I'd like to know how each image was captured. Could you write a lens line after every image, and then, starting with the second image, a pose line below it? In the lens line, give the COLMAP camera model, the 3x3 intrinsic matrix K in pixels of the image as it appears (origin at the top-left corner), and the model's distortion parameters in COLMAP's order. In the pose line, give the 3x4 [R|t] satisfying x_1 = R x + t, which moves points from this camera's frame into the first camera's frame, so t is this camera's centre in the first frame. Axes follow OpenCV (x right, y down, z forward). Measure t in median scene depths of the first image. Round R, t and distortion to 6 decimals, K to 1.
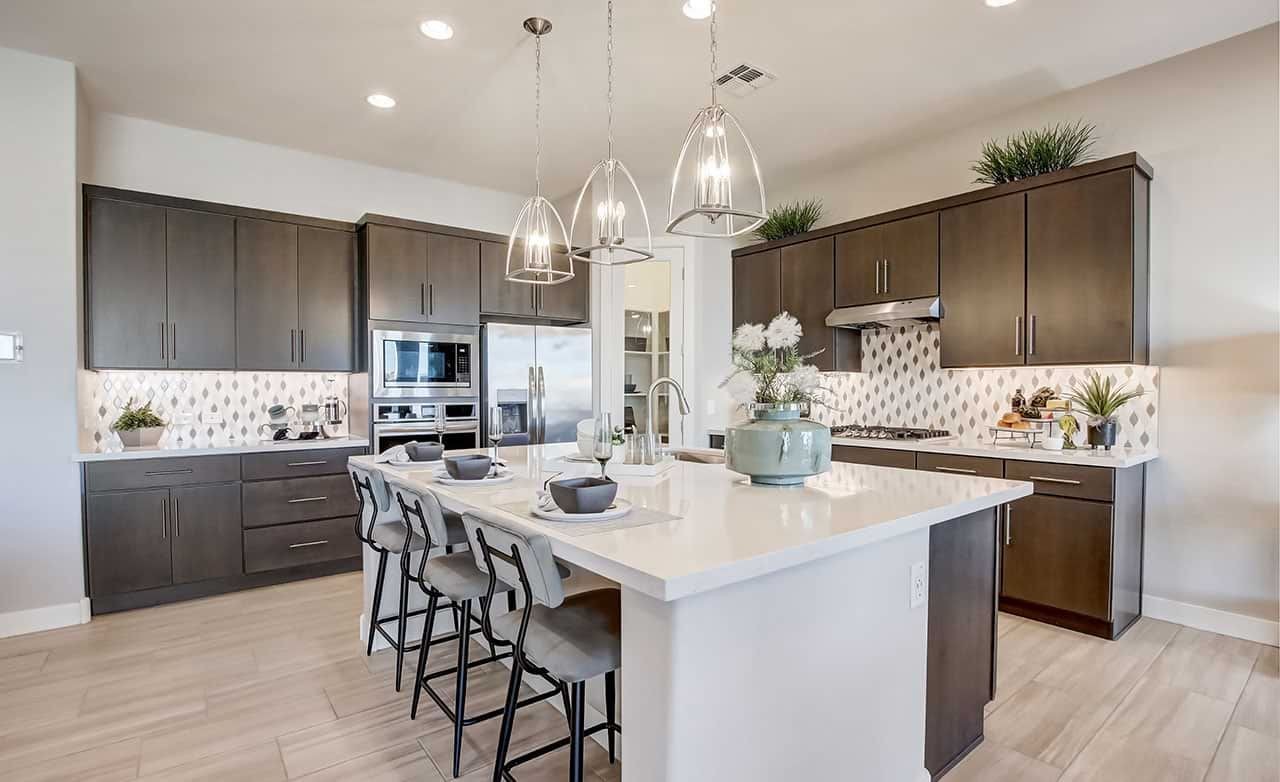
lens RADIAL K [[610.9, 0, 638.7], [0, 610.9, 400.2], [0, 0, 1]] dist [-0.022790, 0.001410]
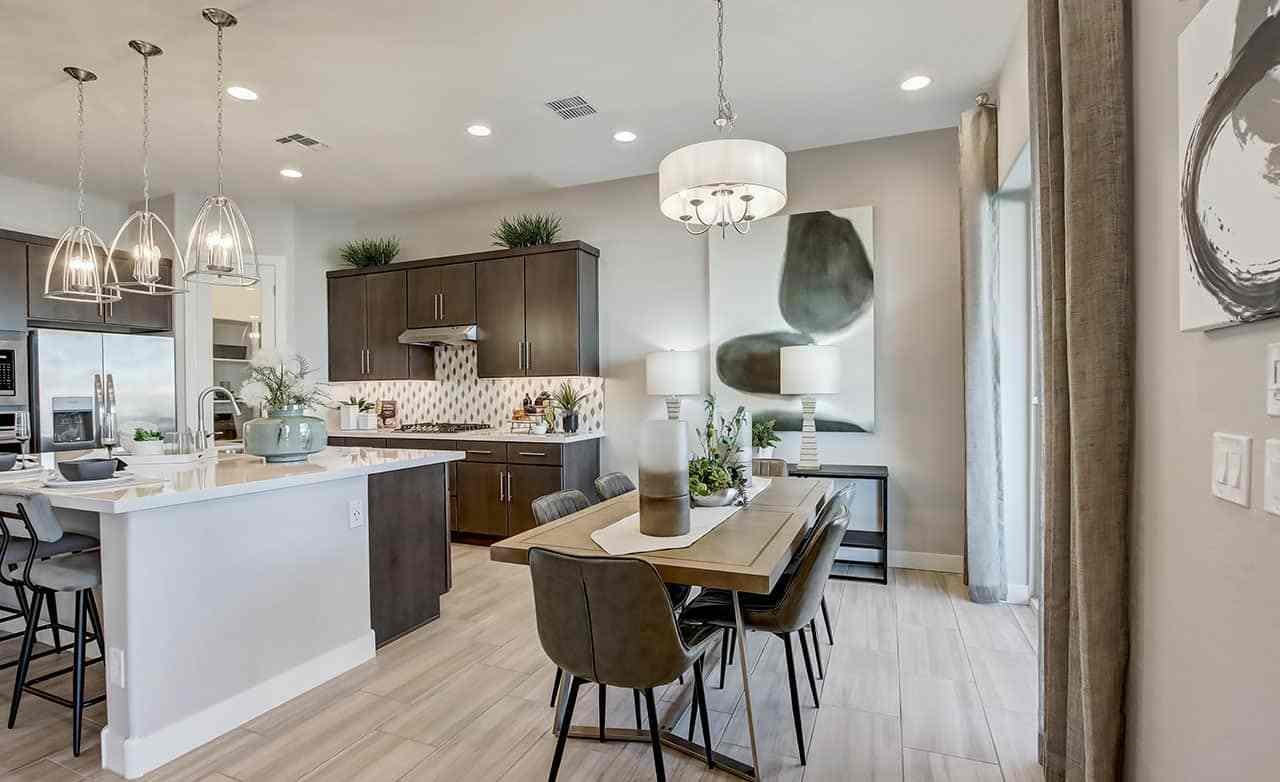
lens RADIAL K [[610.9, 0, 638.7], [0, 610.9, 400.2], [0, 0, 1]] dist [-0.022790, 0.001410]
pose [[0.872202, -0.013882, 0.488949, 0.135981], [0.017630, 0.999840, -0.003063, 0.006878], [-0.488829, 0.011292, 0.872307, -0.335912]]
